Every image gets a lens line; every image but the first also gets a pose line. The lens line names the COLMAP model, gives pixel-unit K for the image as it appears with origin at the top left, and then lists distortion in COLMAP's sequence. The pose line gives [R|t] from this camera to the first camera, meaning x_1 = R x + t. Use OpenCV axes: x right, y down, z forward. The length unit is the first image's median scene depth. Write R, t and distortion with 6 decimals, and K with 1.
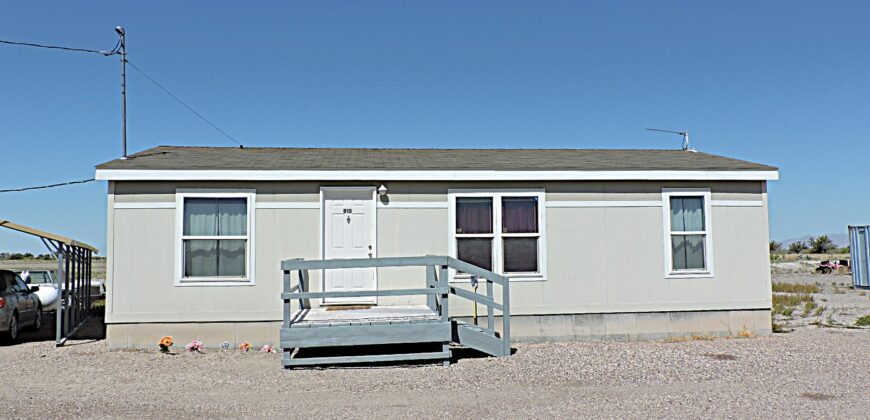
lens RADIAL K [[673.7, 0, 435.0], [0, 673.7, 210.0], [0, 0, 1]] dist [-0.021005, 0.006685]
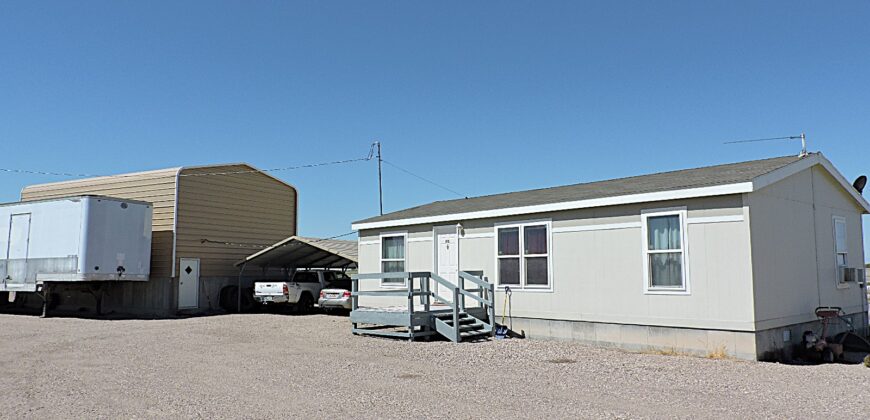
lens RADIAL K [[620.9, 0, 435.0], [0, 620.9, 210.0], [0, 0, 1]] dist [-0.004723, -0.002036]
pose [[0.586293, -0.072576, -0.806841, 0.976608], [0.054394, 0.997258, -0.050178, -0.000613], [0.808271, -0.014468, 0.588633, 0.151894]]
